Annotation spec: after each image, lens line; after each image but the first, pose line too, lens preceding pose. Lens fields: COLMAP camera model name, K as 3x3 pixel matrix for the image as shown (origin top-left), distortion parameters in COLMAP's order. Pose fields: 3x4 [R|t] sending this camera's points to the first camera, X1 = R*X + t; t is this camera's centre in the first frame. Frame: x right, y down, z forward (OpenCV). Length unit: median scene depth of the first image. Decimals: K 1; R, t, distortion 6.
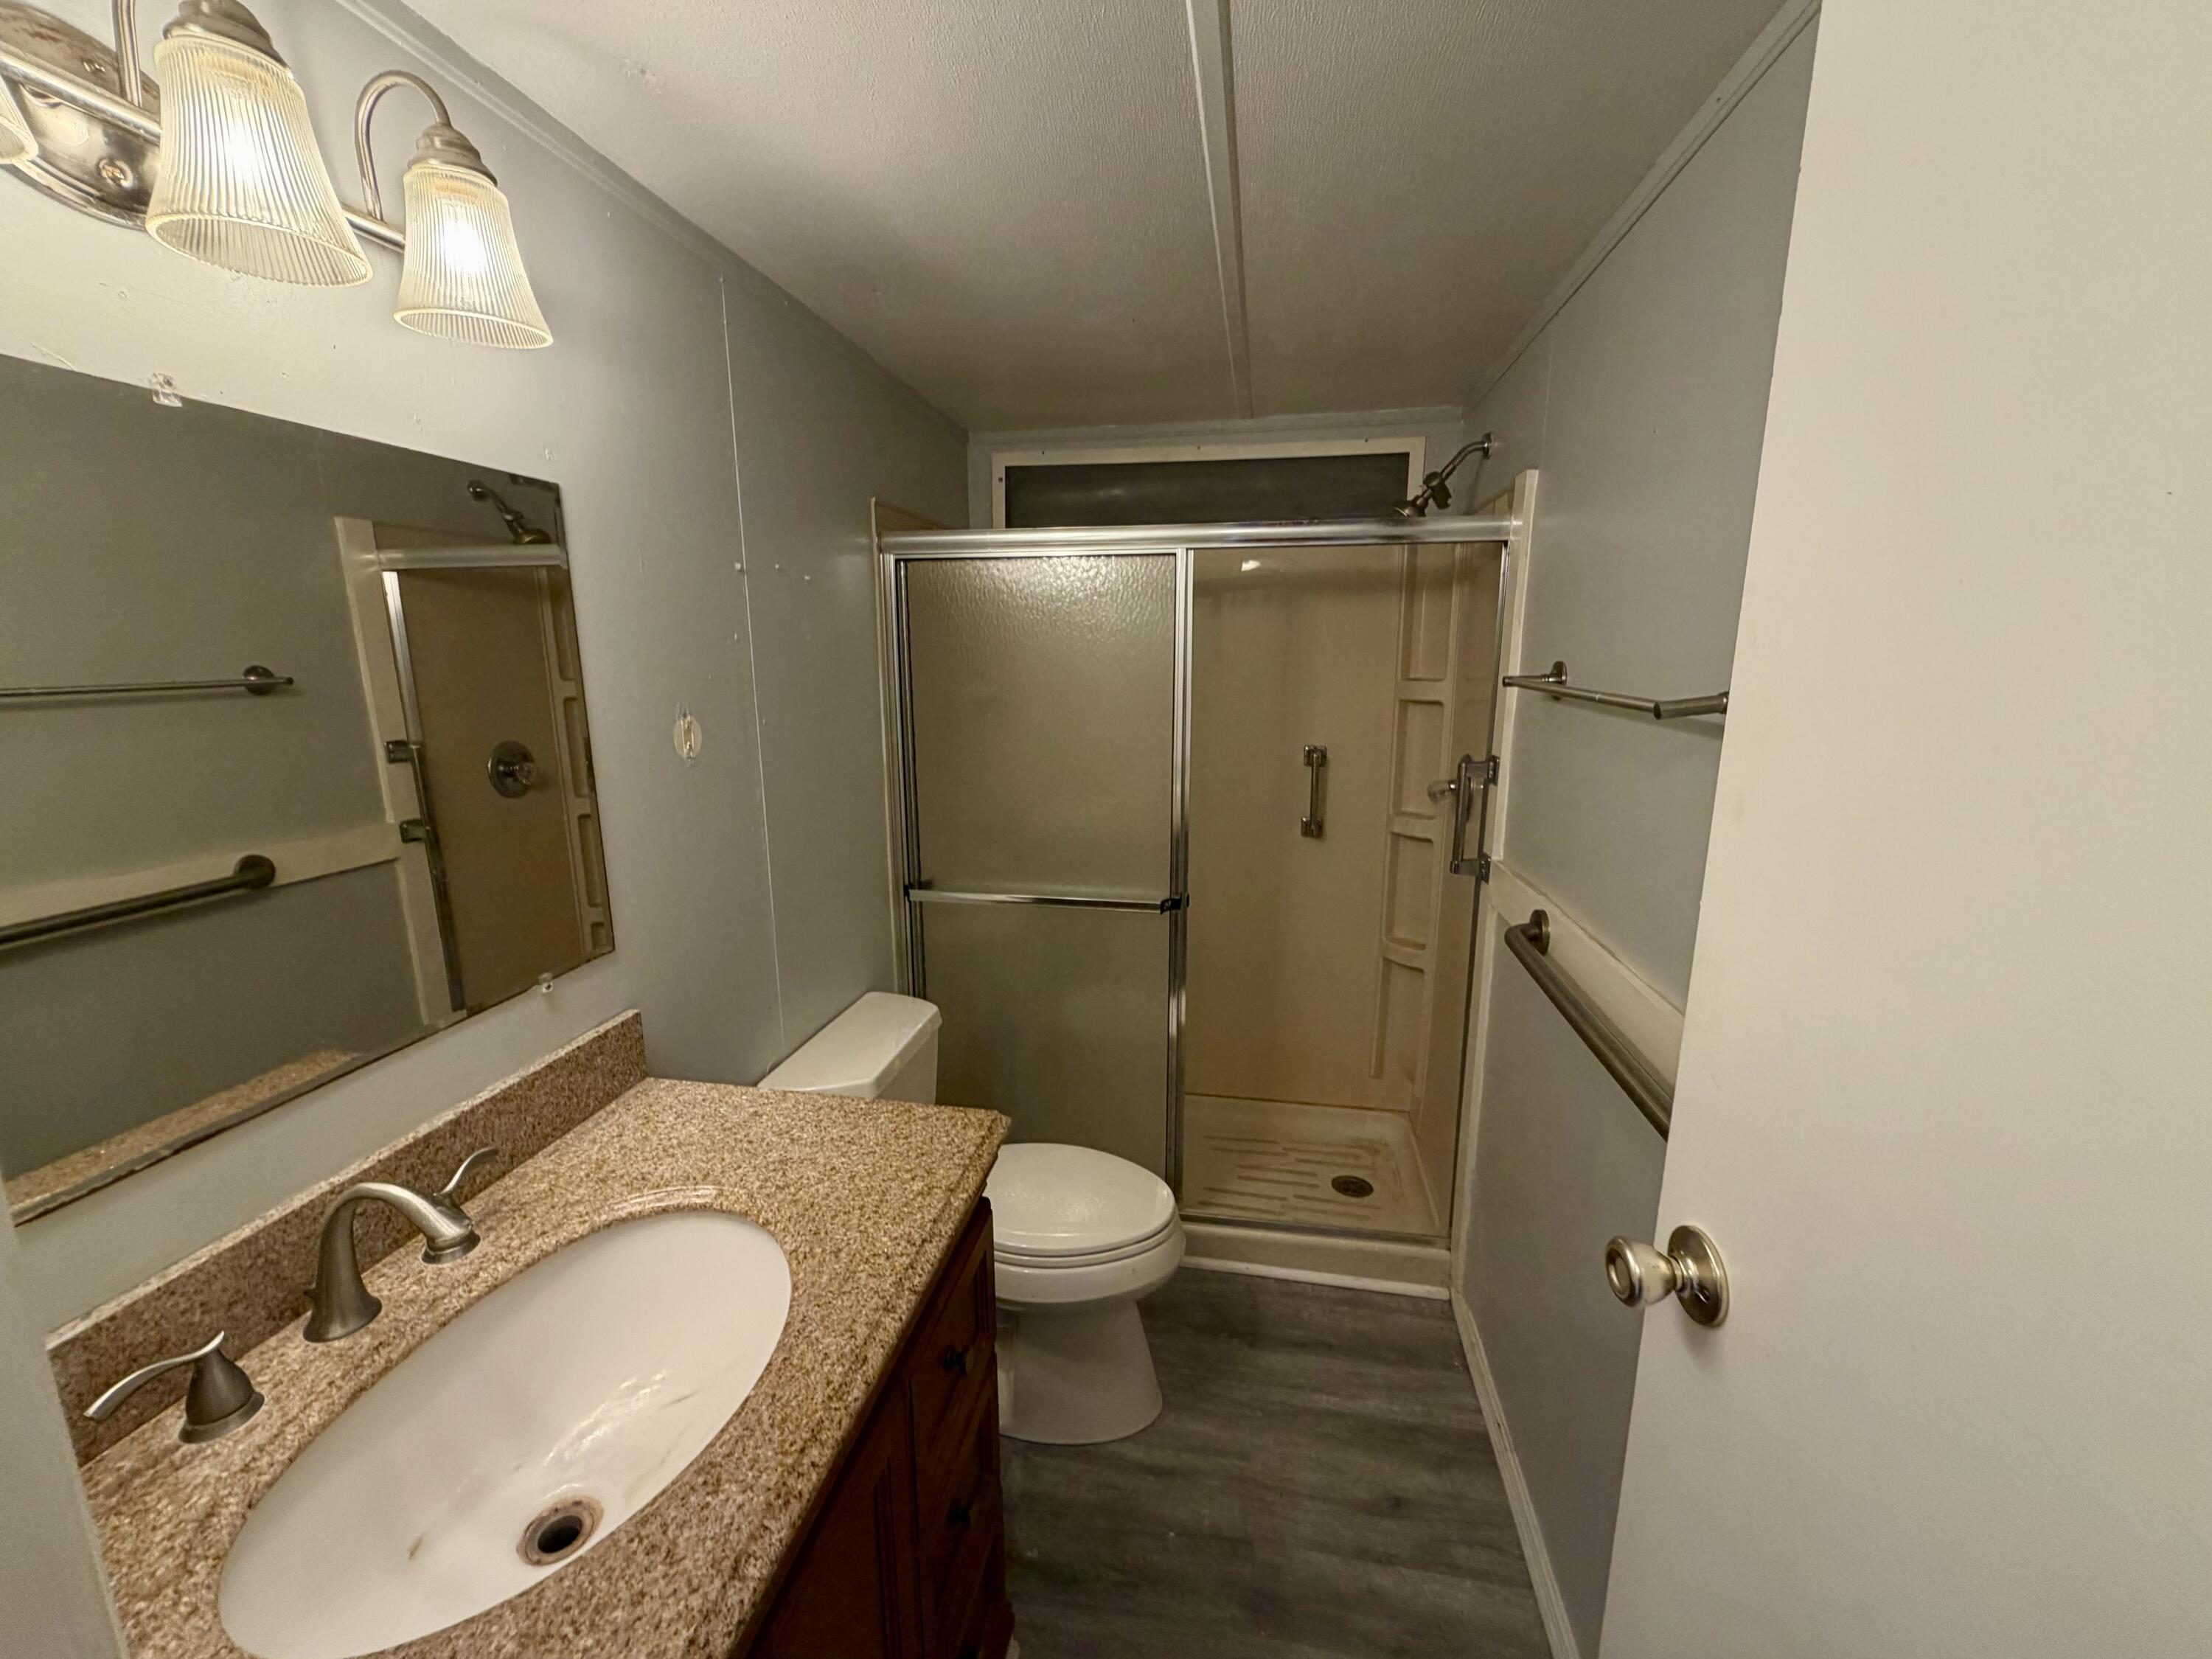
lens RADIAL K [[885.0, 0, 1105.6], [0, 885.0, 829.3], [0, 0, 1]] dist [0.002340, 0.000219]
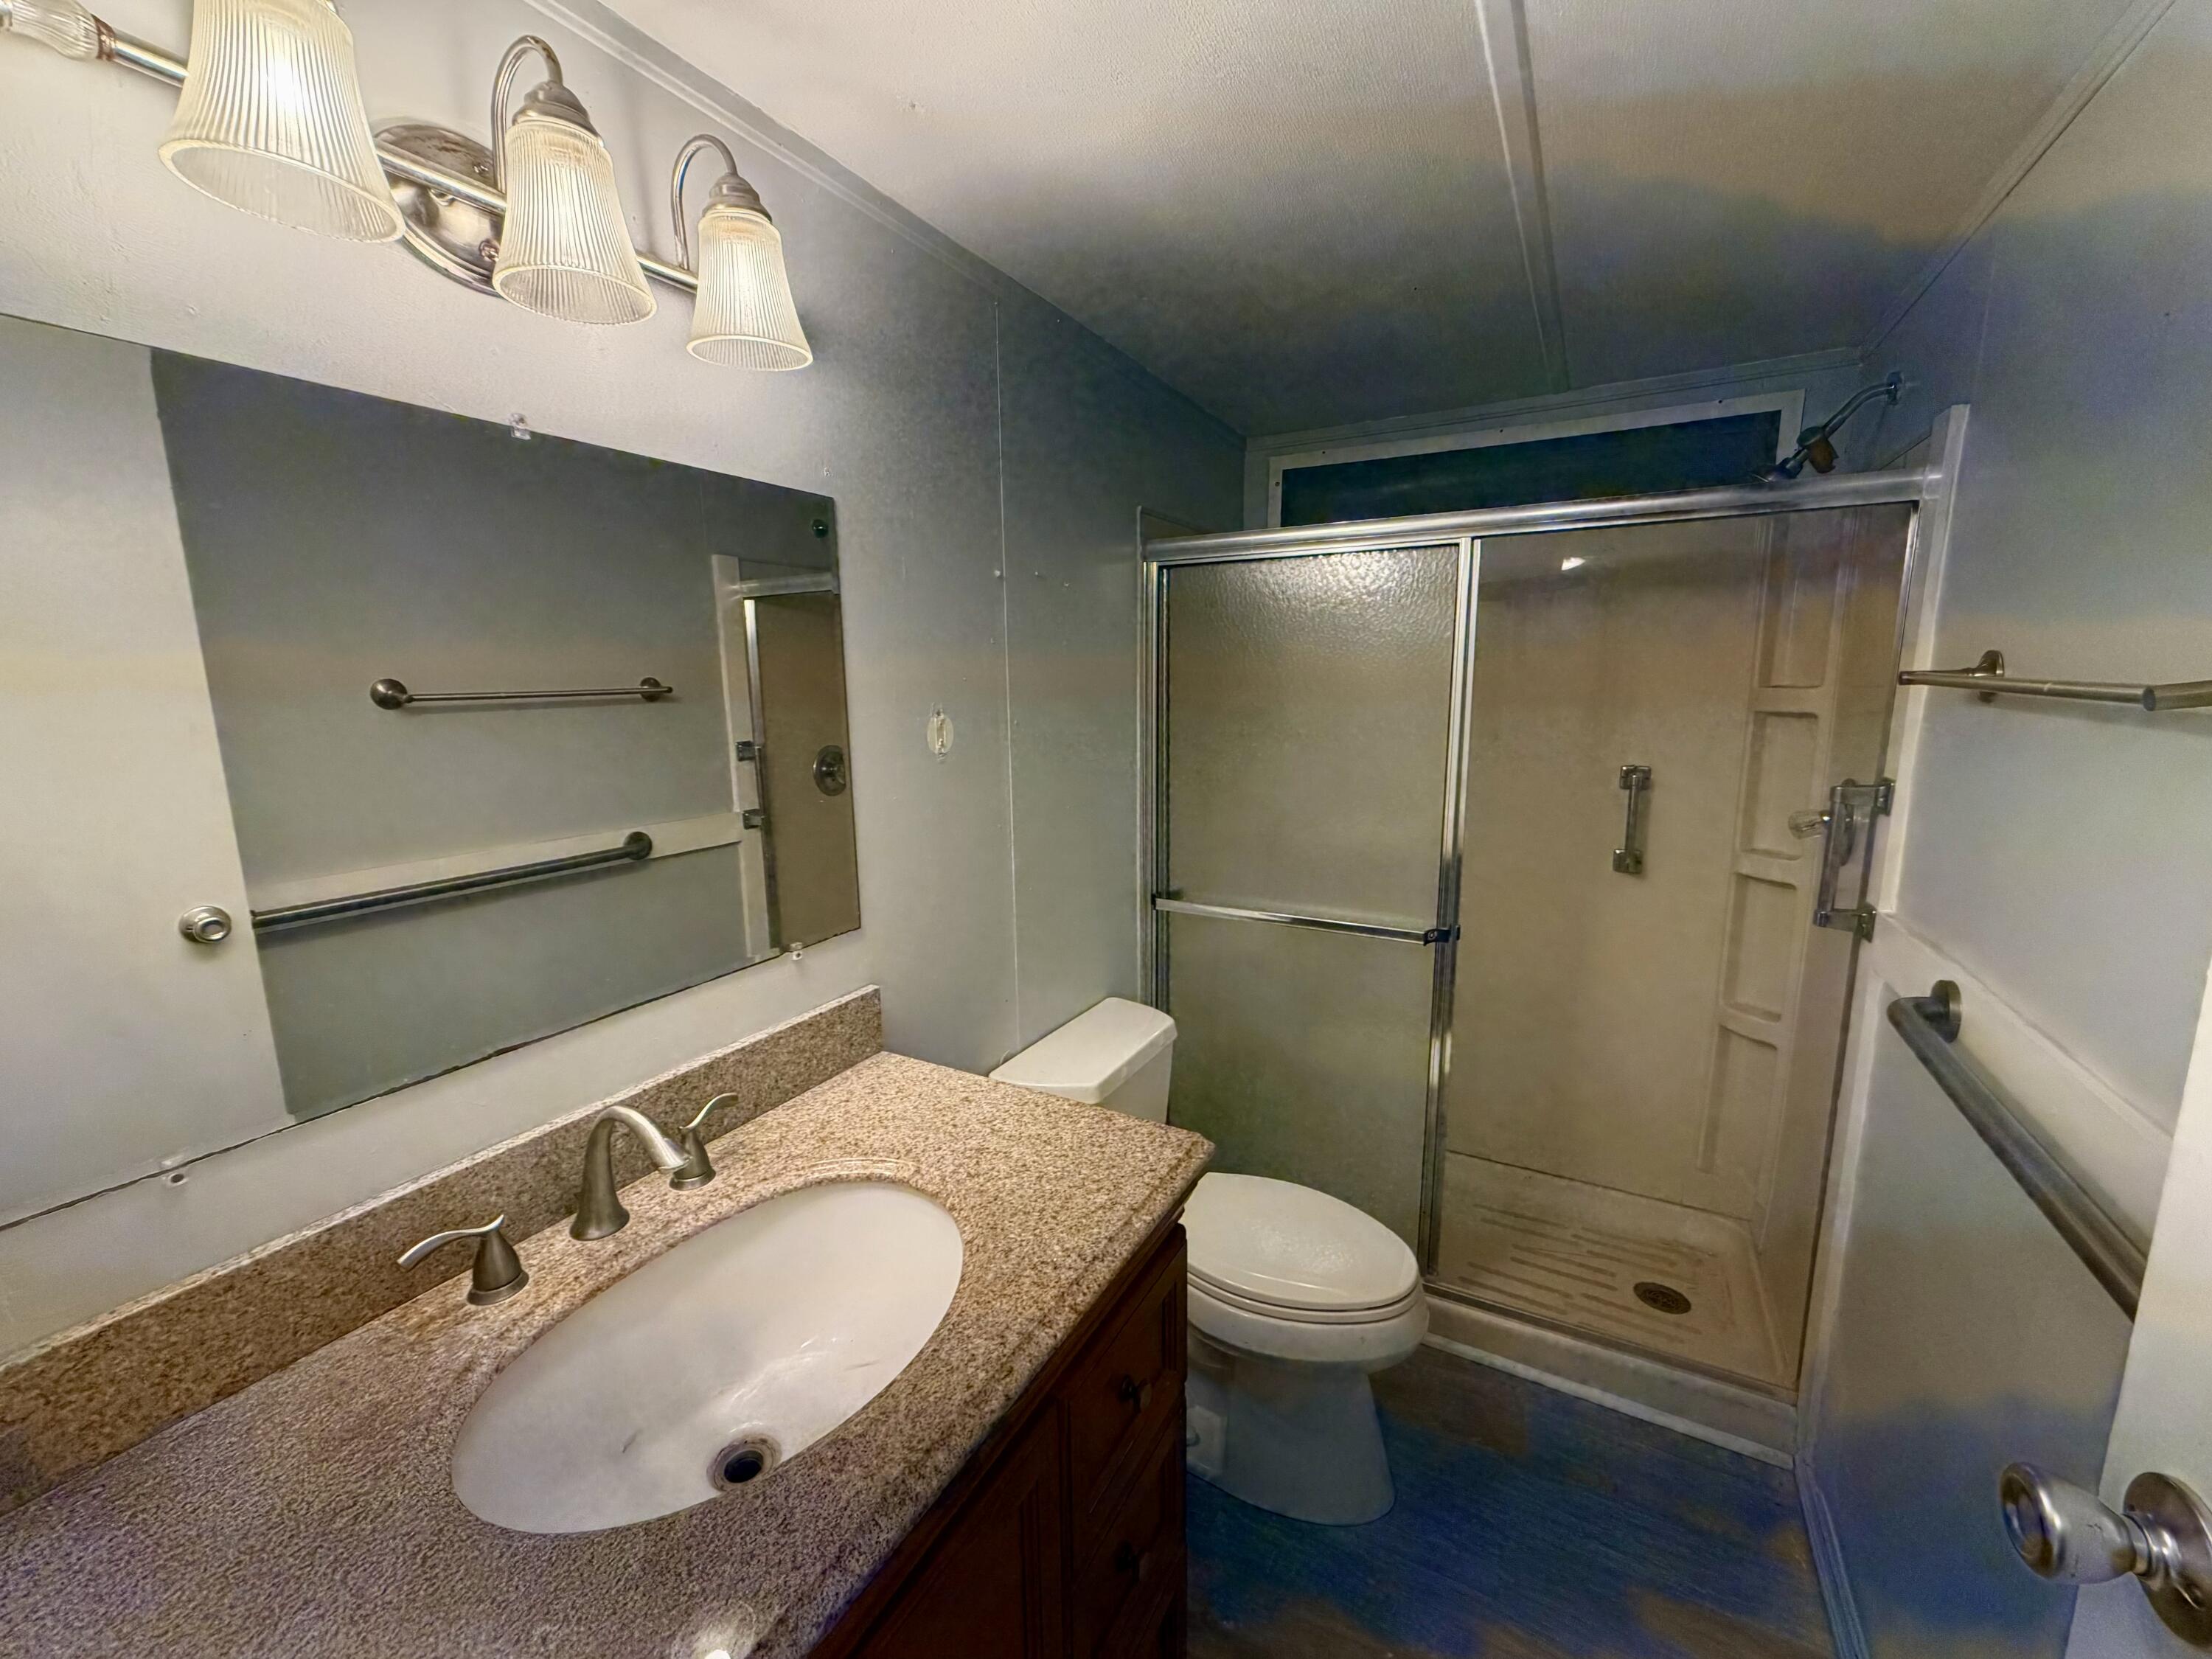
lens RADIAL K [[885.0, 0, 1103.5], [0, 885.0, 829.9], [0, 0, 1]] dist [0.002340, 0.000219]
pose [[0.945791, 0.046217, -0.321471, 0.066585], [-0.054362, 0.998387, -0.016402, 0.019535], [0.320194, 0.032989, 0.946778, 0.074720]]
